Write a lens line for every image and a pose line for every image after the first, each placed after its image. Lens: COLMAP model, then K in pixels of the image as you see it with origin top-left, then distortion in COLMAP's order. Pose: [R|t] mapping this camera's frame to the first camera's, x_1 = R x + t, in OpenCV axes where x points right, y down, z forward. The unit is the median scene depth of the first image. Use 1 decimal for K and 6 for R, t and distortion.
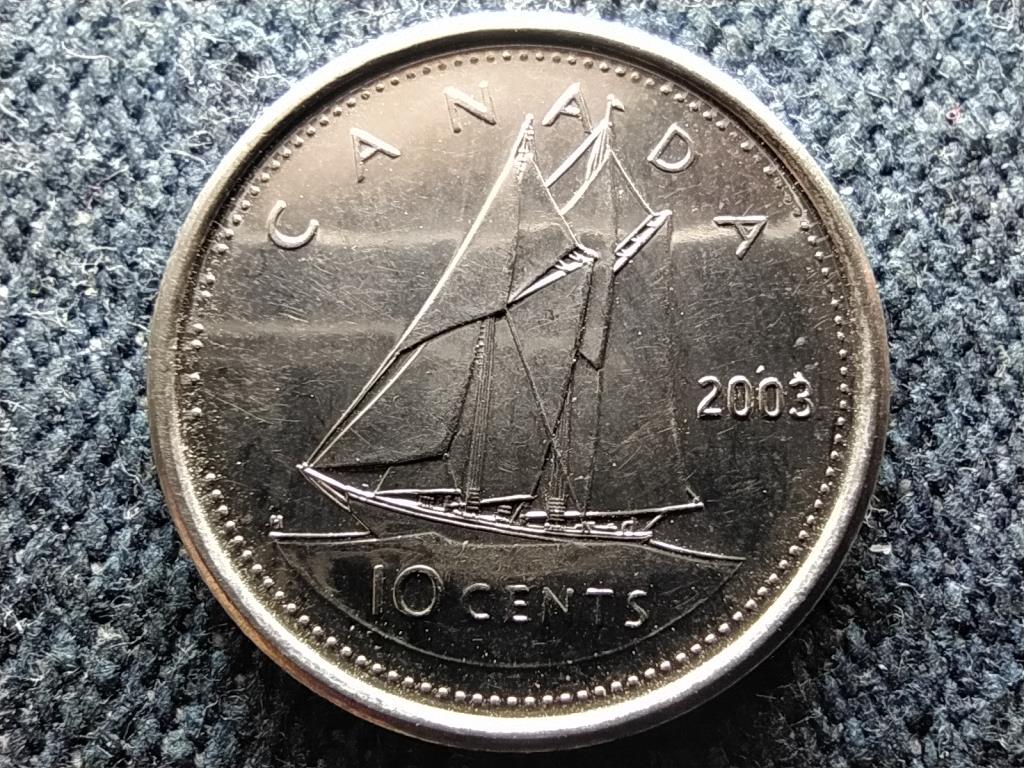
lens RADIAL K [[751.7, 0, 508.1], [0, 751.7, 393.1], [0, 0, 1]] dist [0.024091, -0.046383]
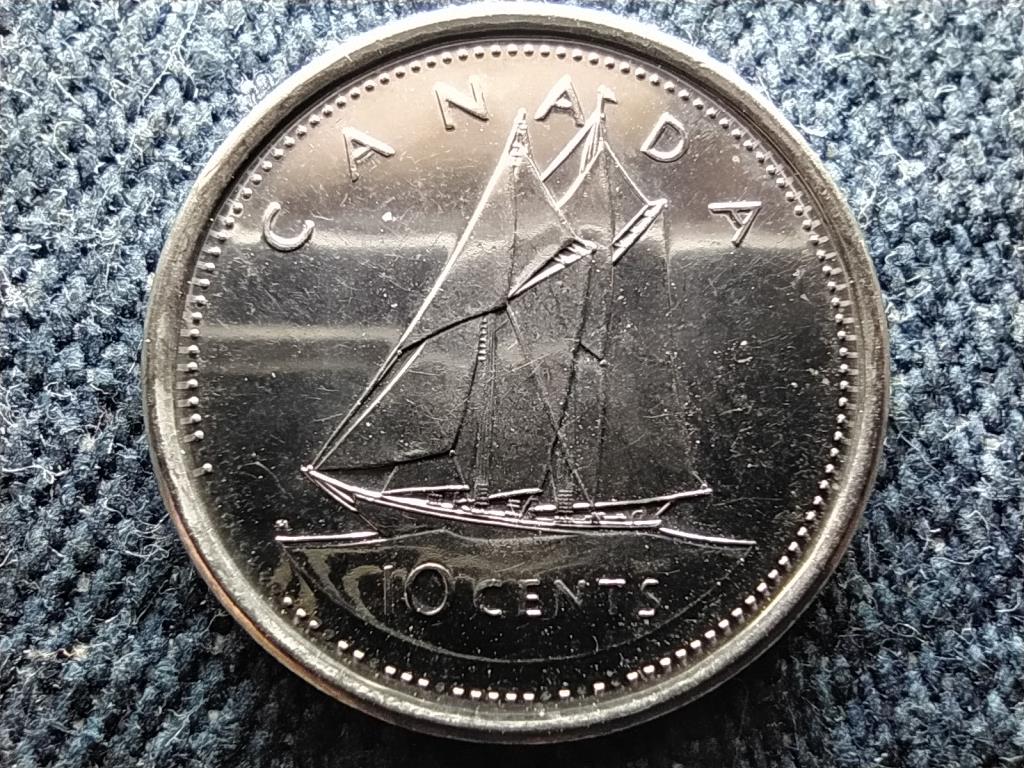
lens RADIAL K [[751.7, 0, 535.8], [0, 751.7, 393.0], [0, 0, 1]] dist [0.024091, -0.046383]
pose [[0.994233, 0.106783, 0.009894, 0.417460], [-0.106688, 0.994245, -0.009747, 0.247616], [-0.010878, 0.008636, 0.999904, -0.012024]]
